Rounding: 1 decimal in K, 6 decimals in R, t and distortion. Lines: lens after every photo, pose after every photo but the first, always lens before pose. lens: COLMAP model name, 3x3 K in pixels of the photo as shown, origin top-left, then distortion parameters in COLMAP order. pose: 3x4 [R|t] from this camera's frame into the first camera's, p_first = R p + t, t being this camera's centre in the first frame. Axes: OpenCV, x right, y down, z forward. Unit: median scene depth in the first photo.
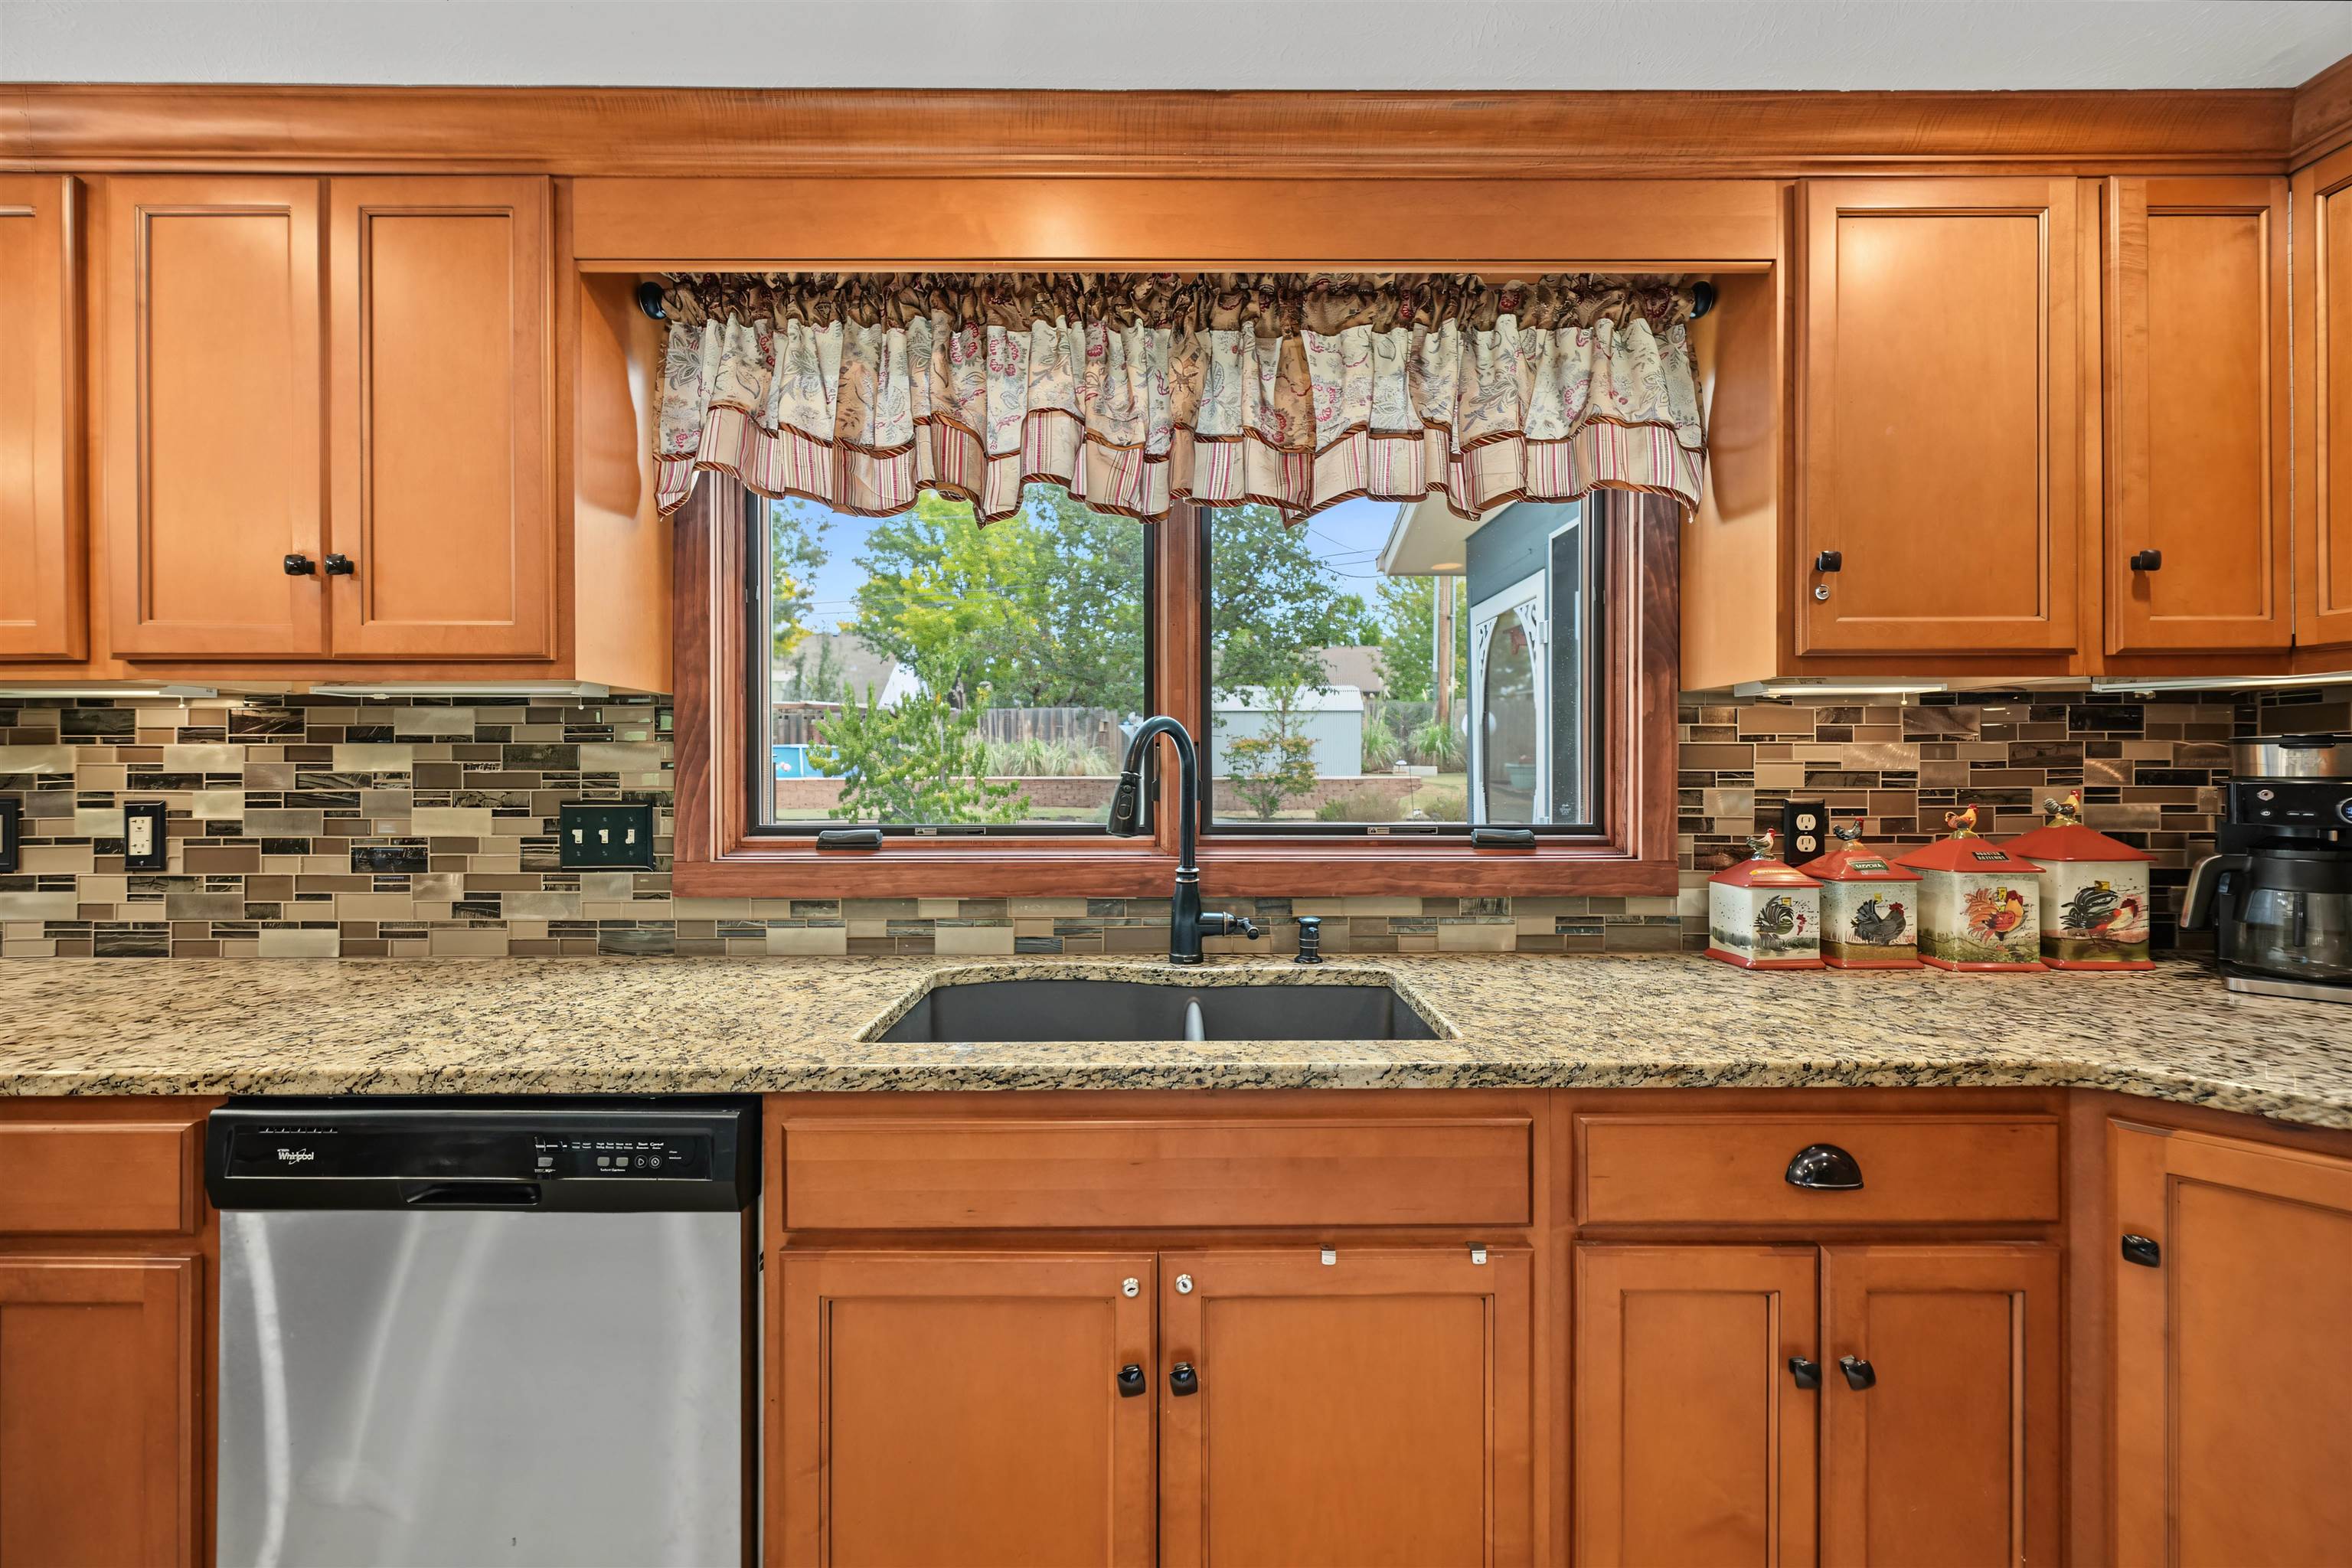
lens RADIAL K [[982.8, 0, 1192.6], [0, 982.8, 764.4], [0, 0, 1]] dist [0.001606, -0.001766]
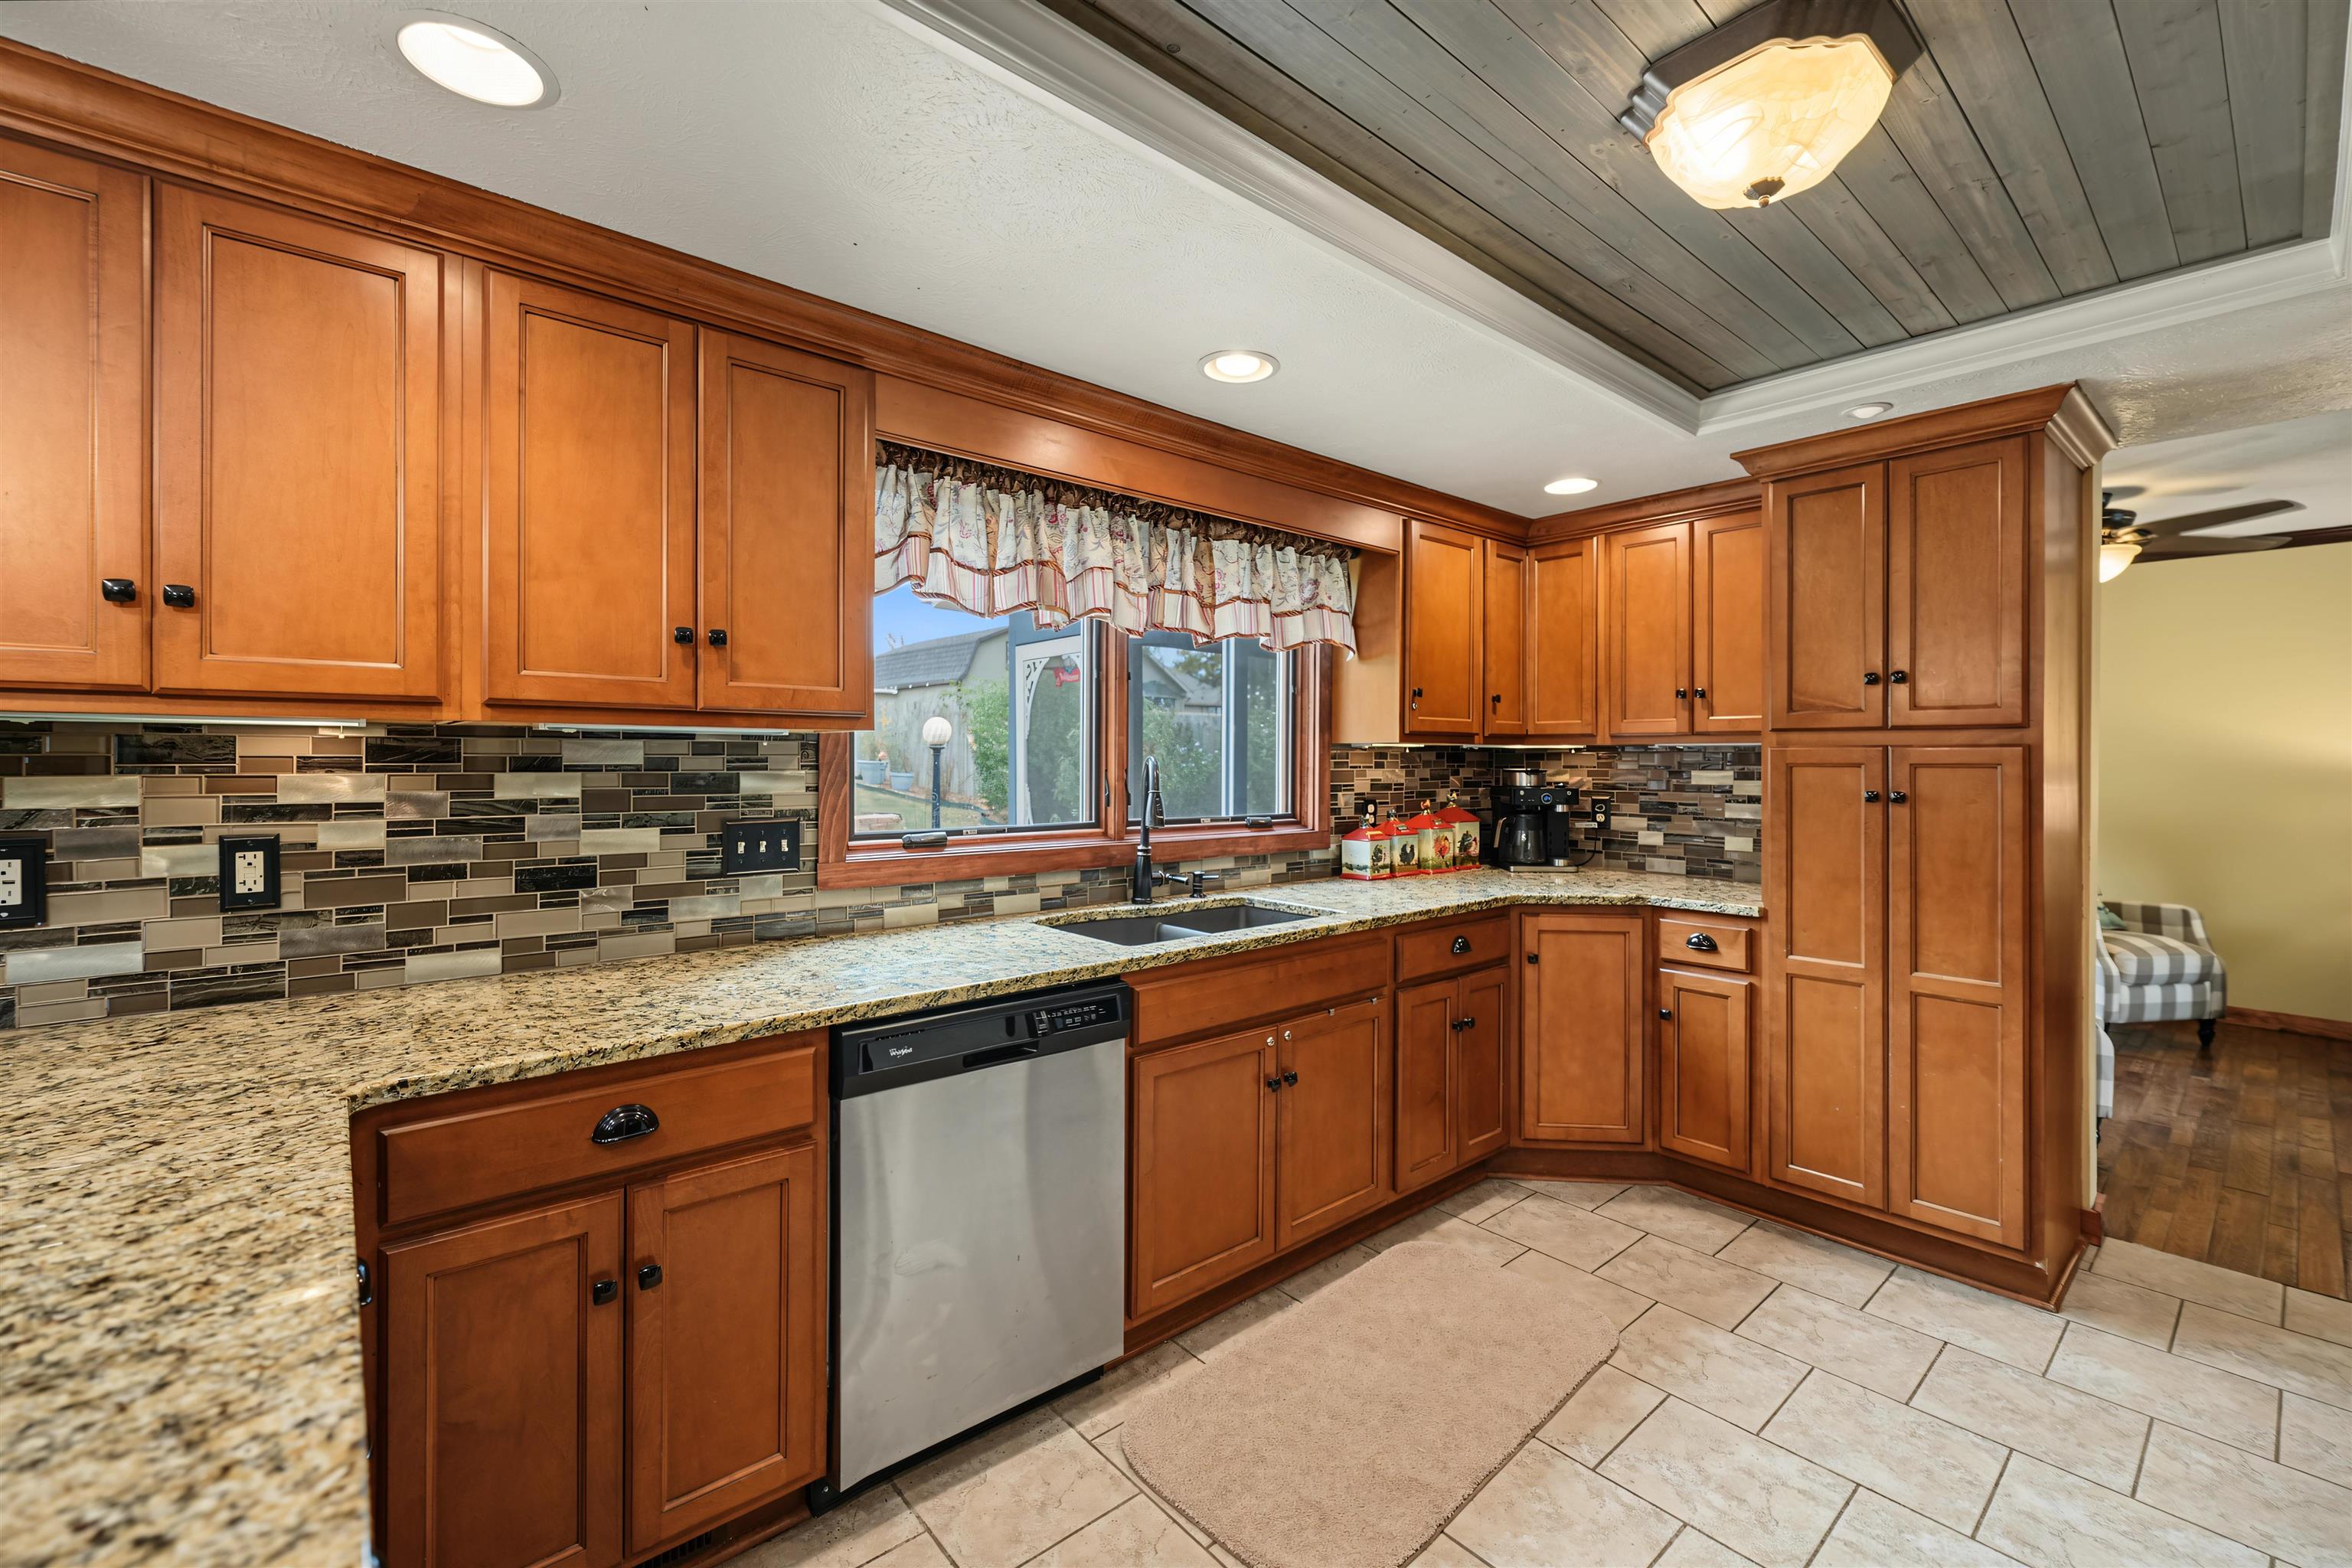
lens RADIAL K [[982.8, 0, 1187.5], [0, 982.8, 760.1], [0, 0, 1]] dist [0.001606, -0.001766]
pose [[0.756726, 0.004734, 0.653715, -1.006310], [-0.006736, 0.999977, 0.000556, -0.040554], [-0.653697, -0.004824, 0.756741, -0.292592]]
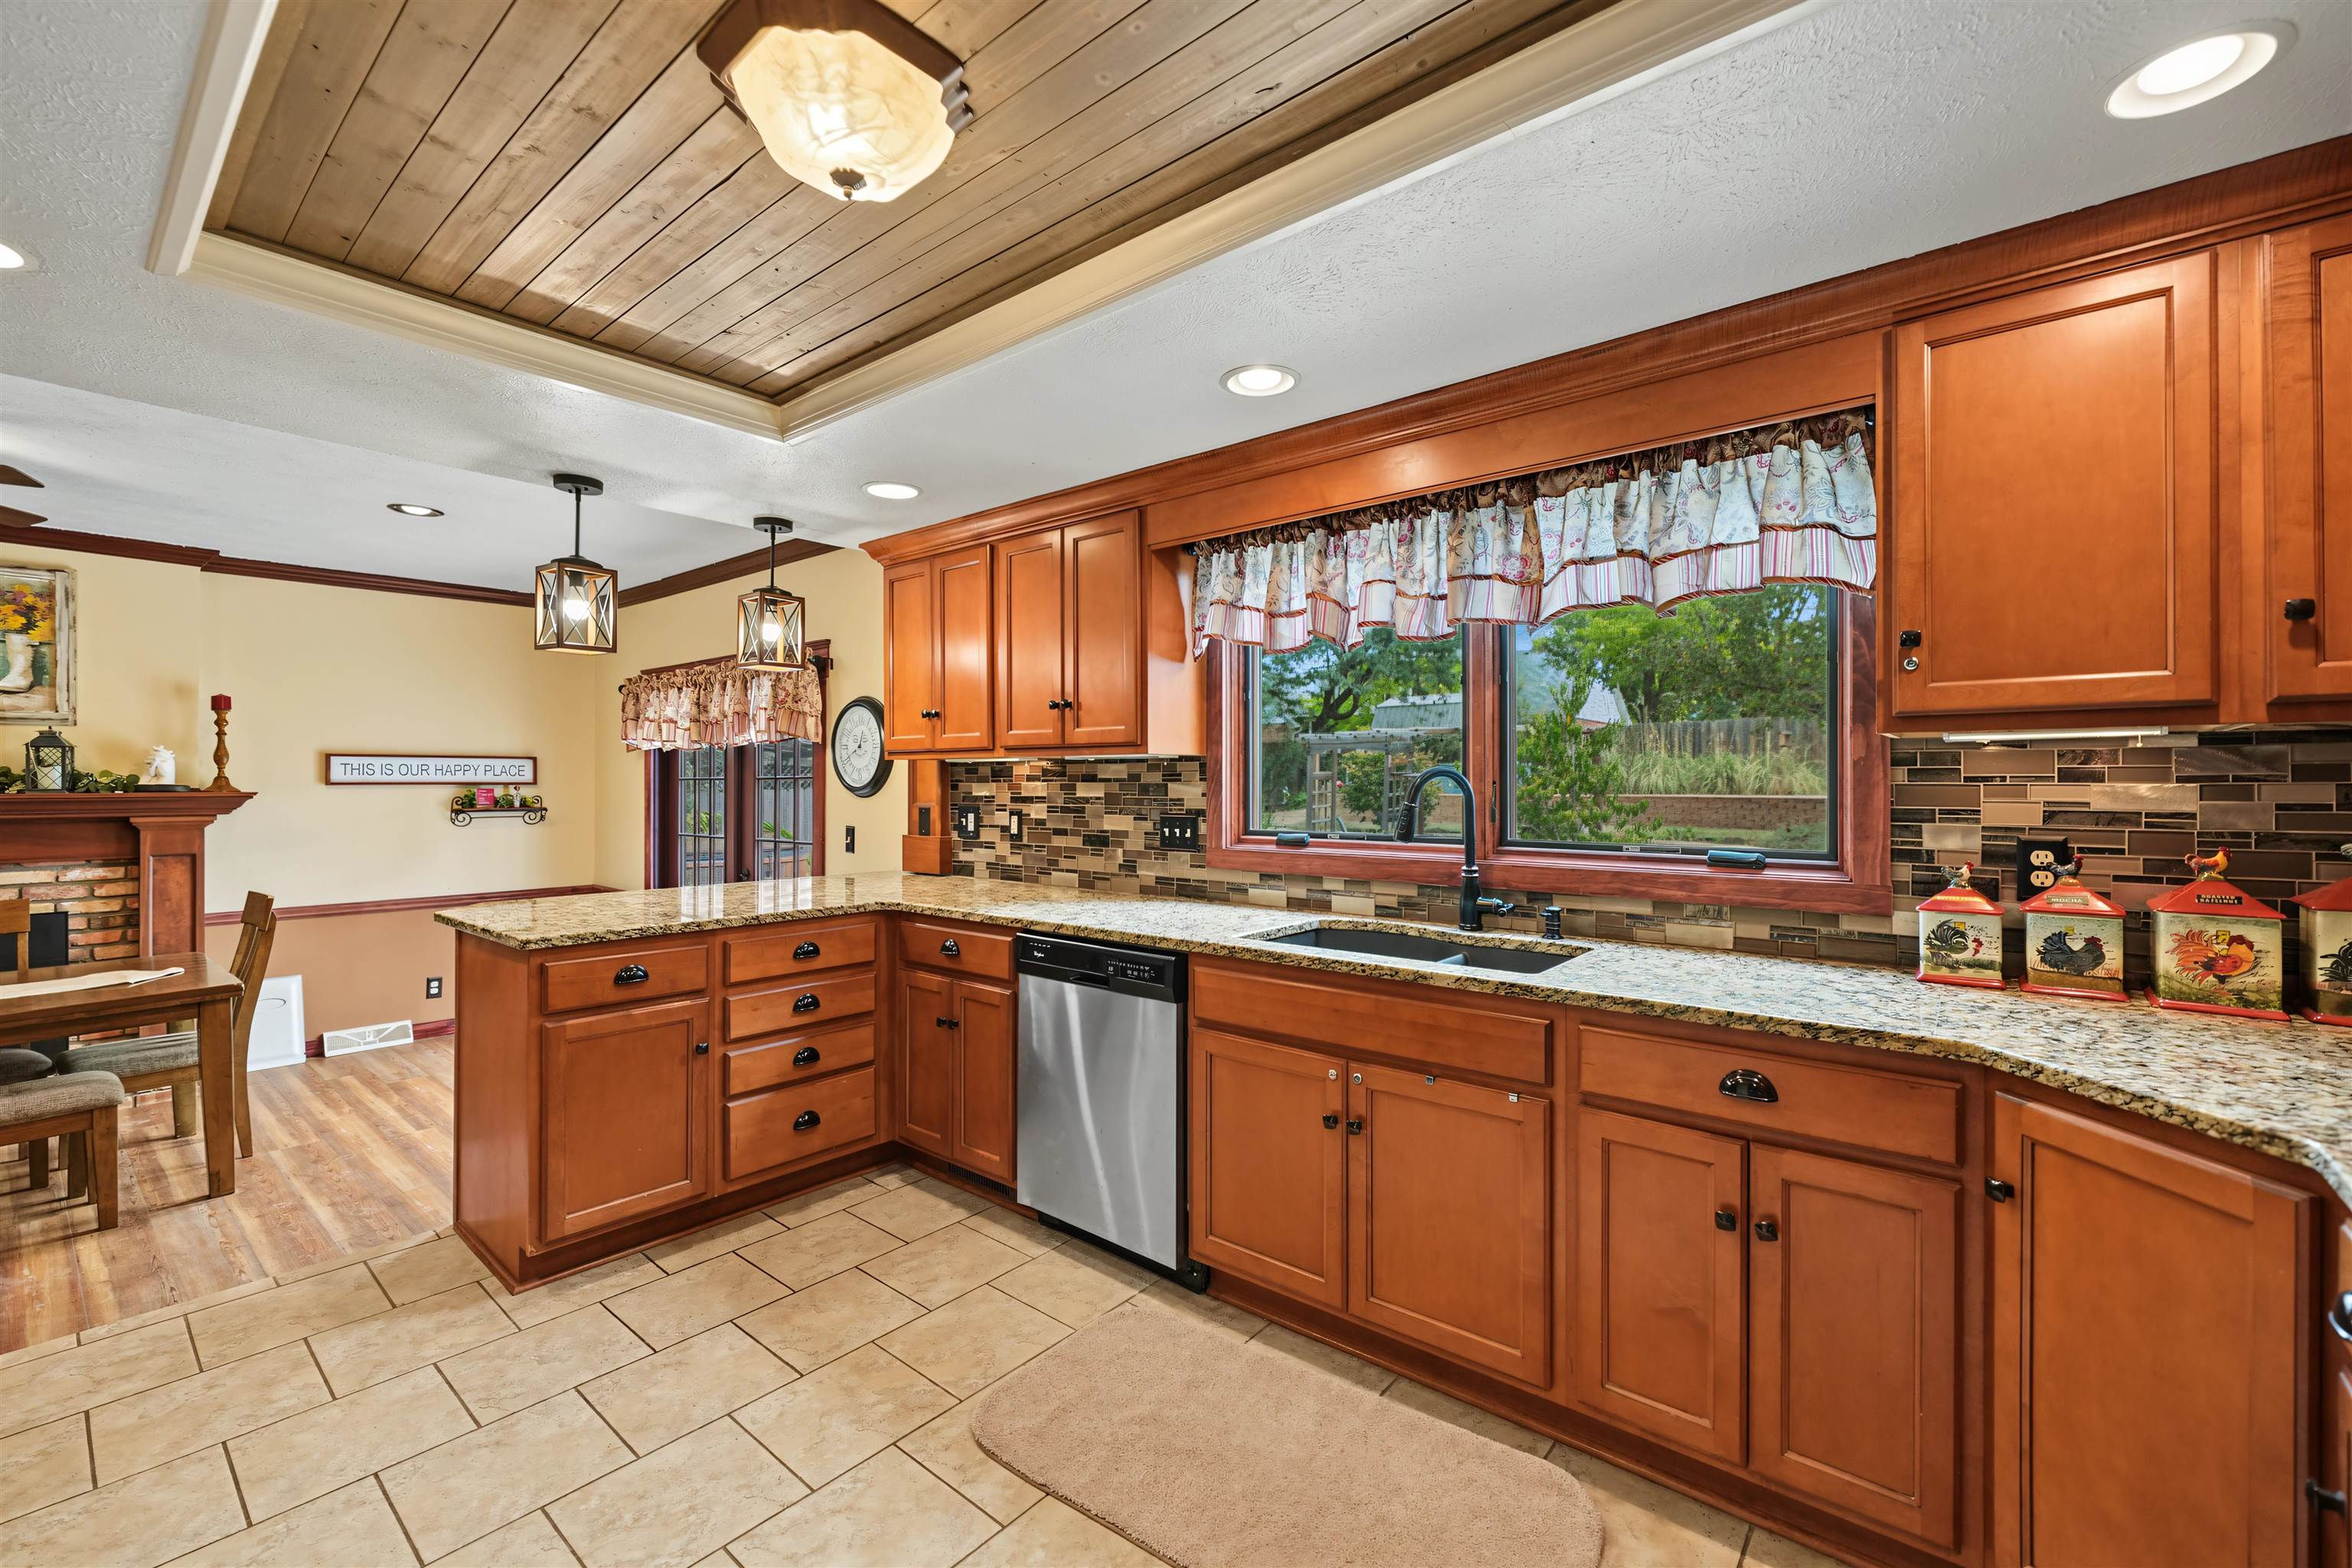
lens RADIAL K [[982.8, 0, 1177.7], [0, 982.8, 781.4], [0, 0, 1]] dist [0.001606, -0.001766]
pose [[0.762083, 0.001006, -0.647479, 0.609172], [0.000589, 0.999997, 0.002248, -0.027902], [0.647479, -0.002095, 0.762080, -0.420274]]
